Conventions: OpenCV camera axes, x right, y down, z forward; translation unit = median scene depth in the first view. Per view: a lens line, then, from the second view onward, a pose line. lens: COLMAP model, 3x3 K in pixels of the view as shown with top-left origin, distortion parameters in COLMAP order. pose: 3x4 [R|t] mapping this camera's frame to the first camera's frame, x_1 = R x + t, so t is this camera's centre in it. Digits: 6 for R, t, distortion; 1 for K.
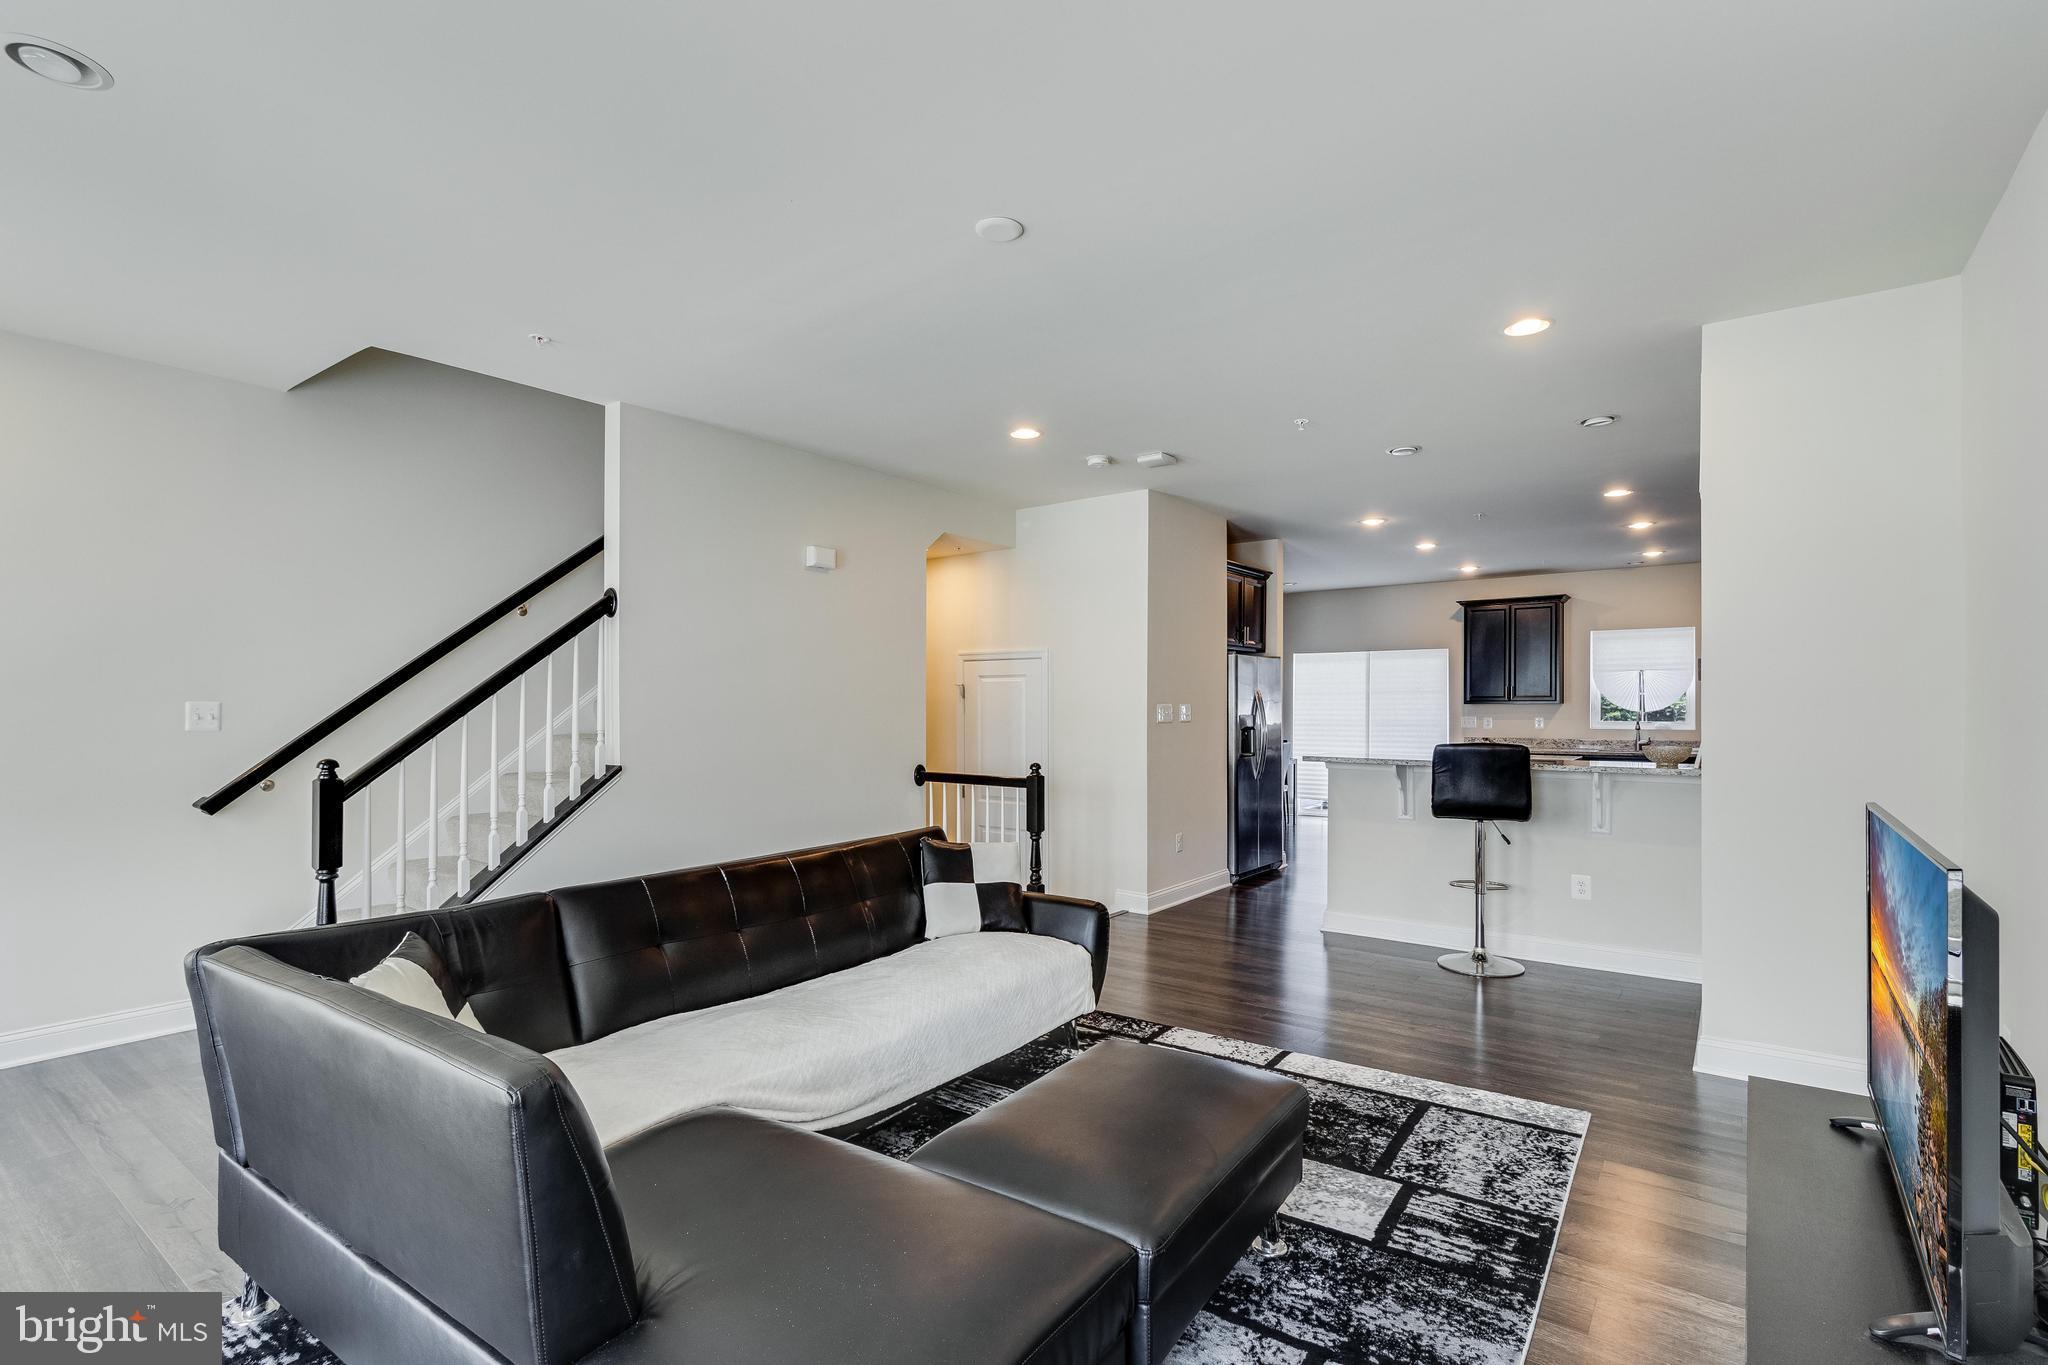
lens RADIAL K [[954.2, 0, 1035.2], [0, 954.2, 691.4], [0, 0, 1]] dist [0.001931, 0.000249]
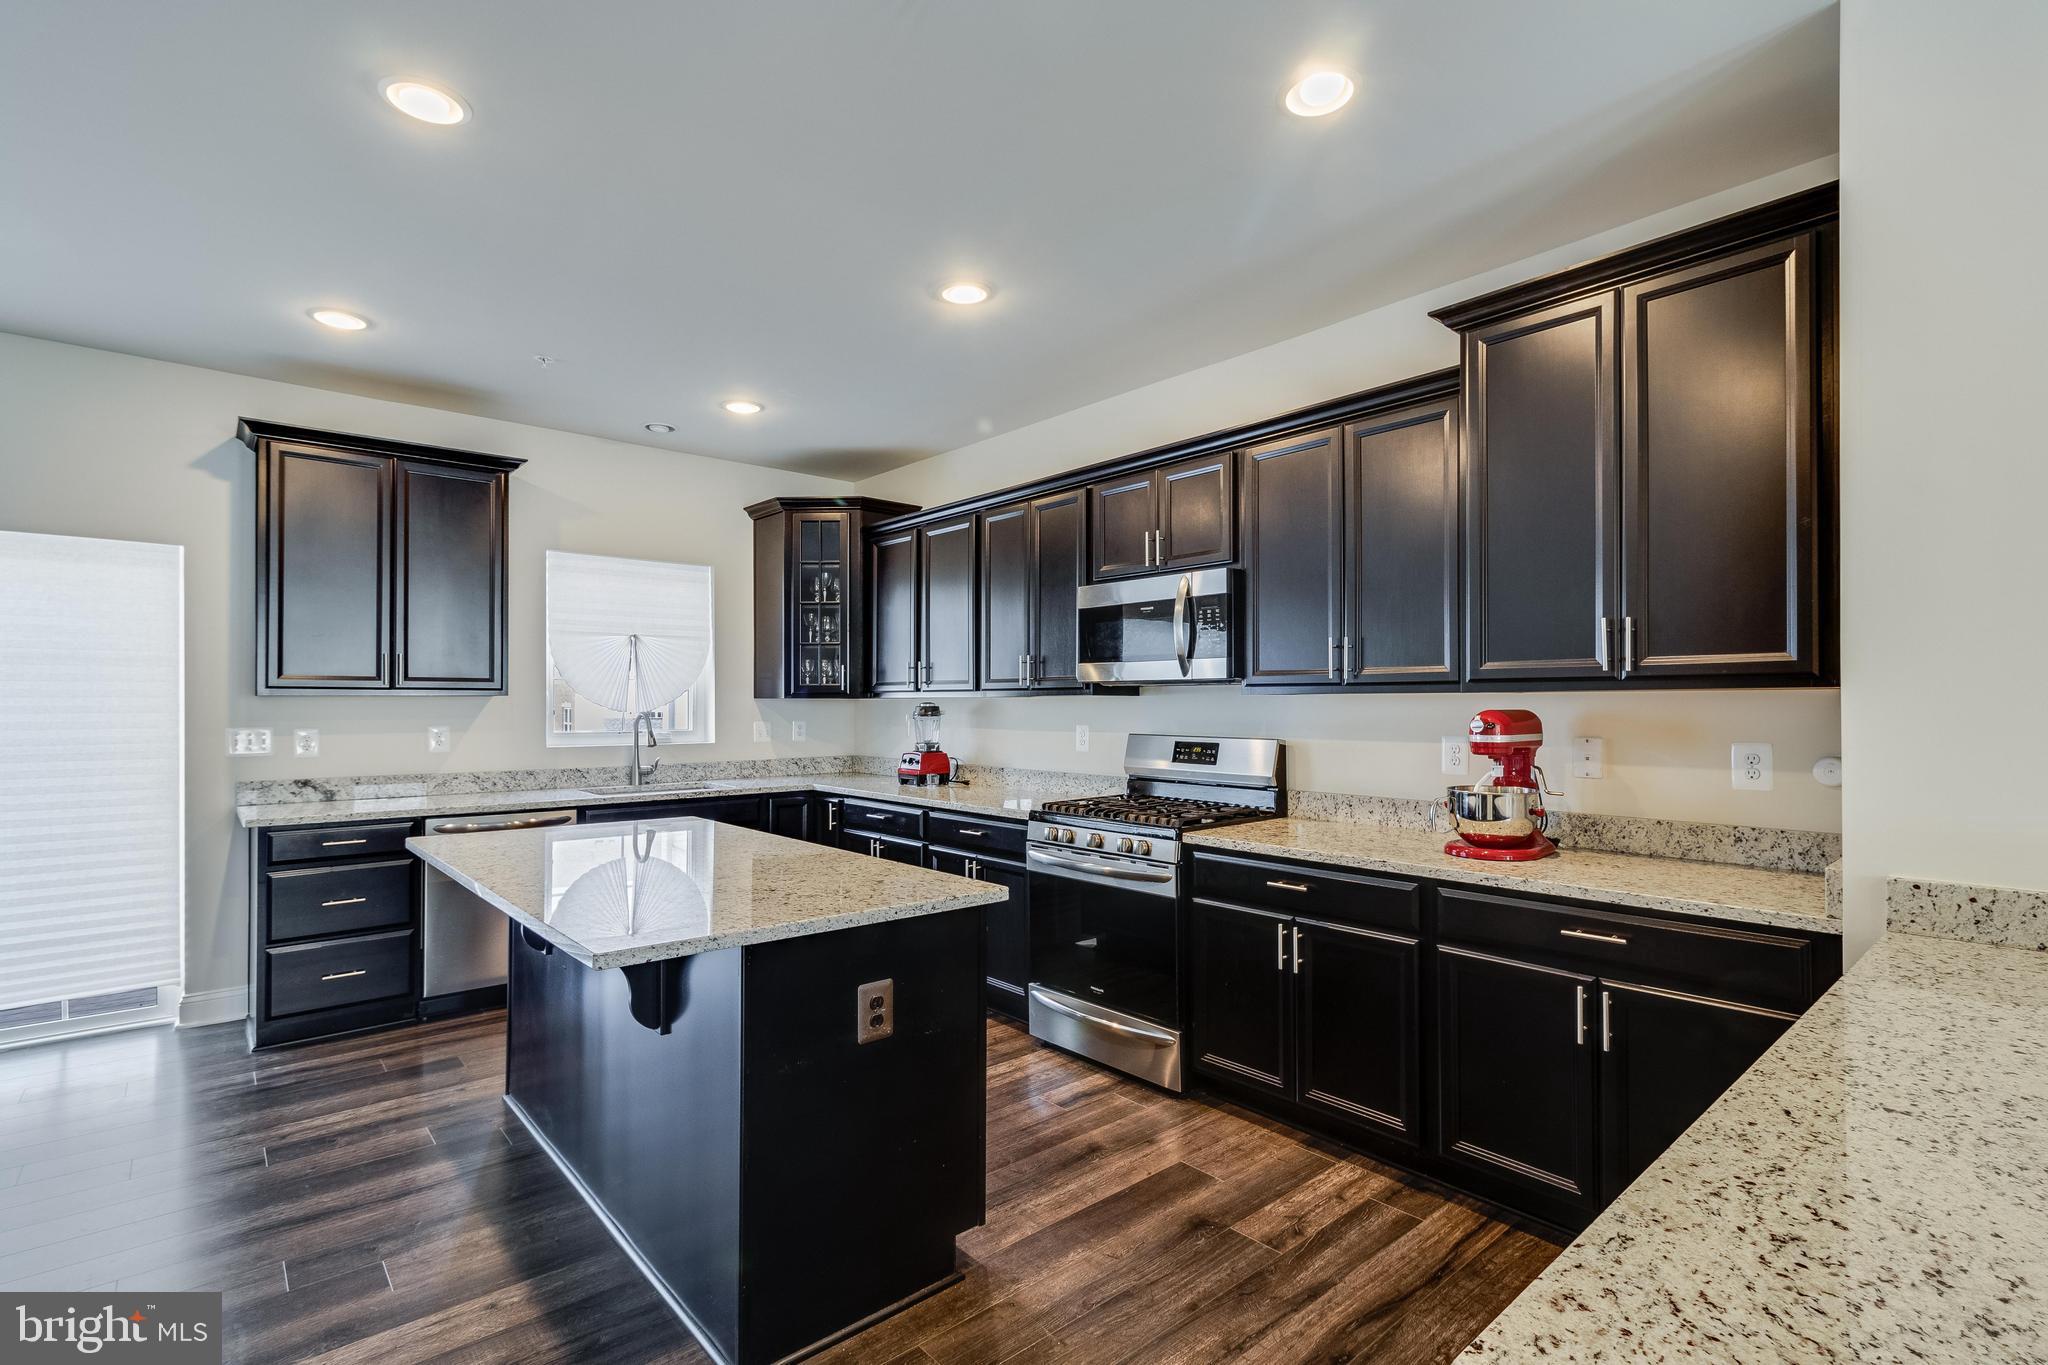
lens RADIAL K [[954.2, 0, 1021.6], [0, 954.2, 693.8], [0, 0, 1]] dist [0.001931, 0.000249]
pose [[0.224032, 0.009049, 0.974540, 0.352152], [-0.014446, 0.999878, -0.005964, 0.024243], [-0.974475, -0.012742, 0.224135, 1.463666]]
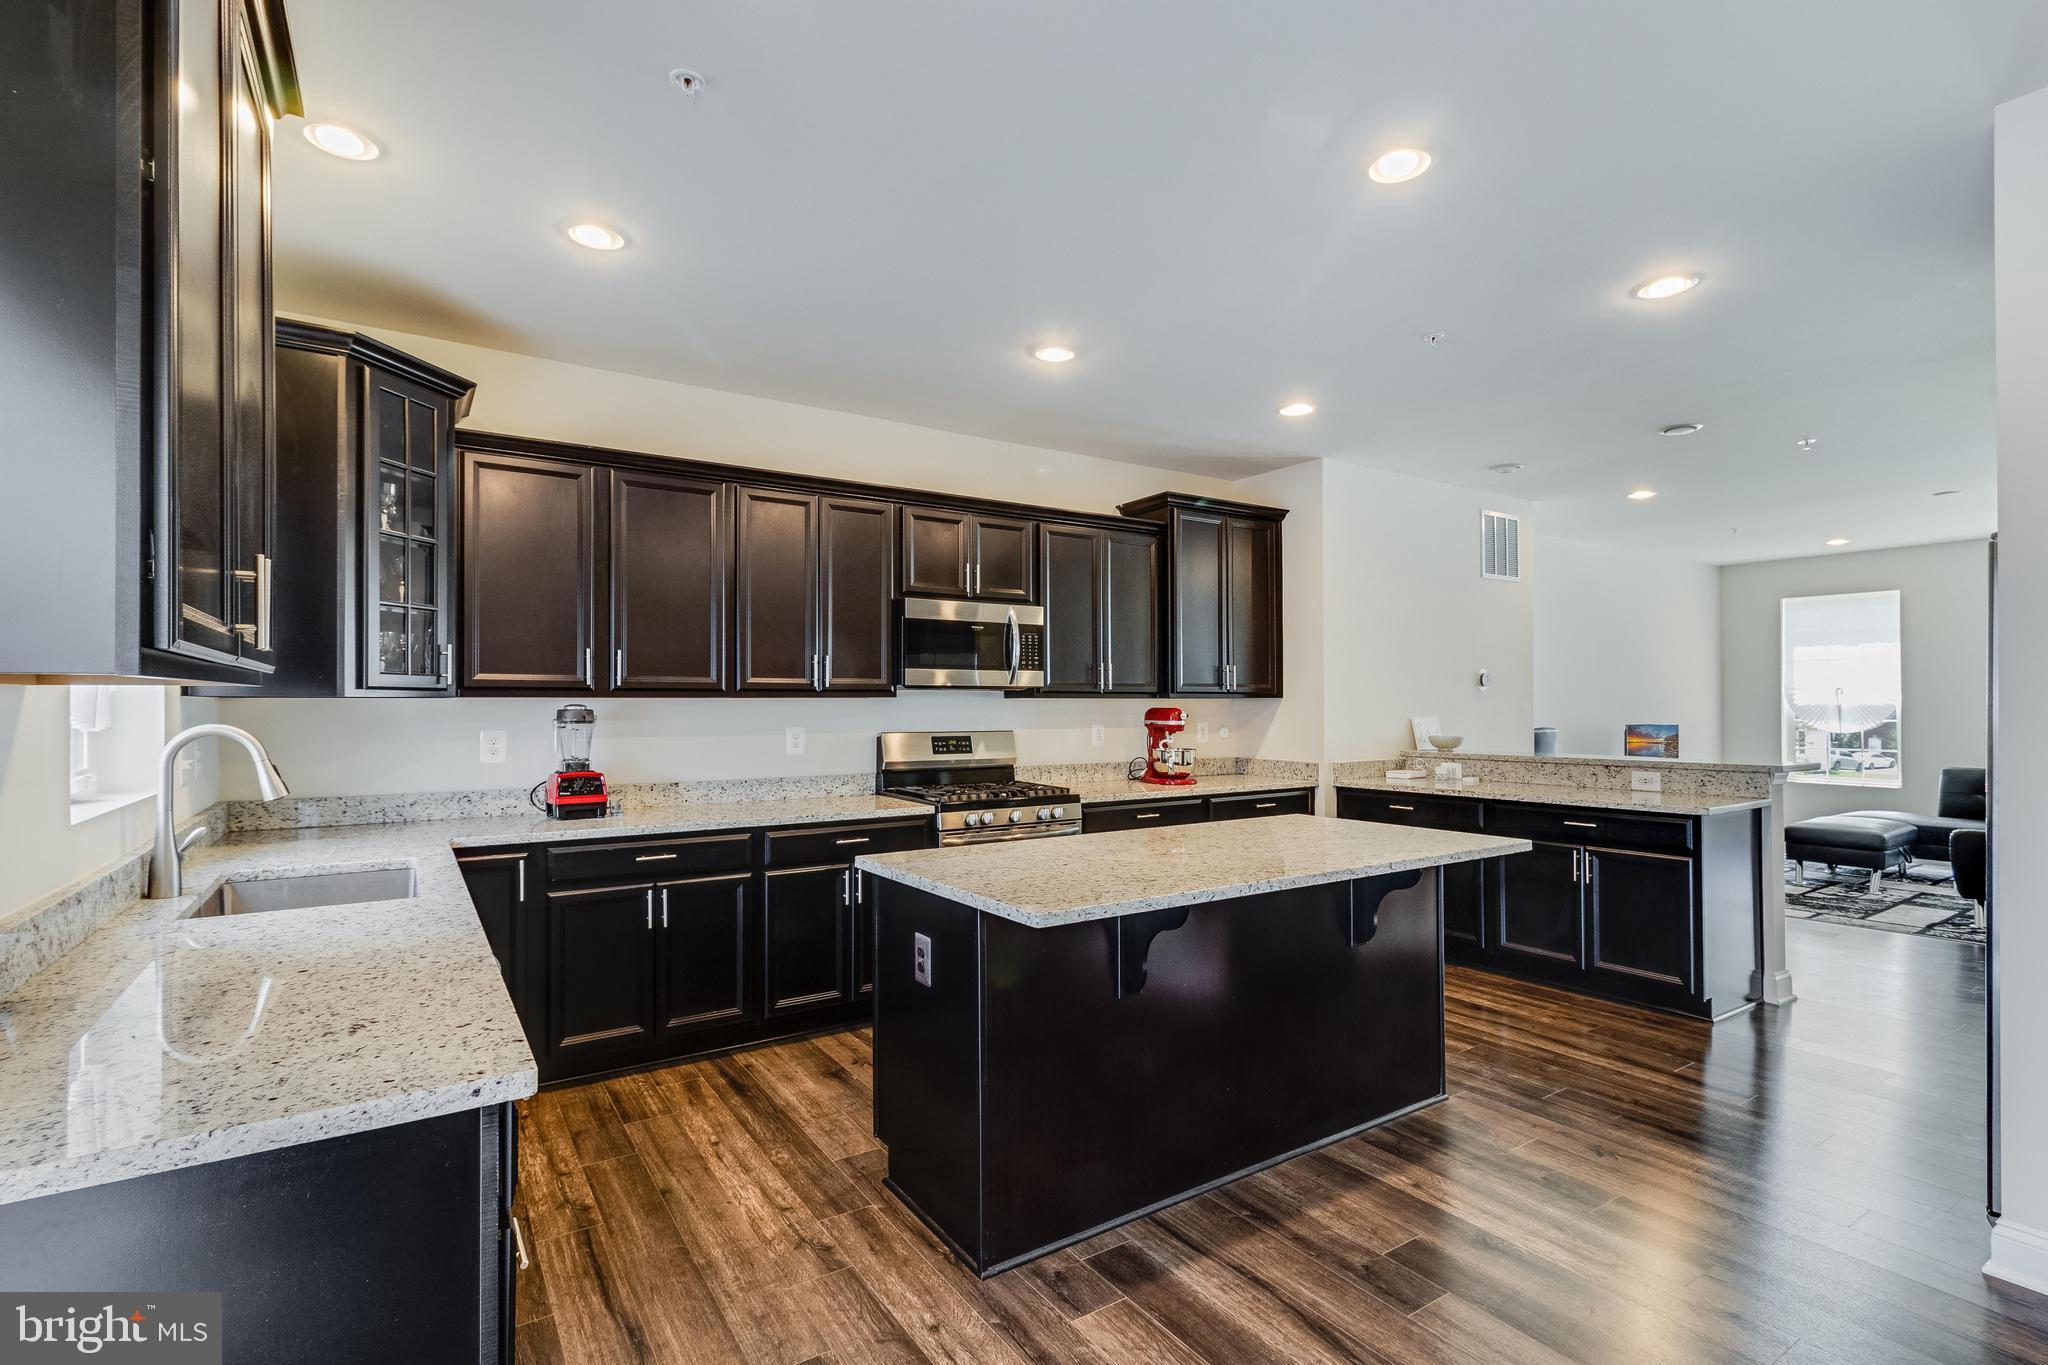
lens RADIAL K [[954.2, 0, 1025.1], [0, 954.2, 693.6], [0, 0, 1]] dist [0.001931, 0.000249]
pose [[-0.935972, 0.005396, 0.352033, 0.782874], [-0.003668, 0.999679, -0.025075, 0.039529], [-0.352055, -0.024760, -0.935652, 2.487636]]
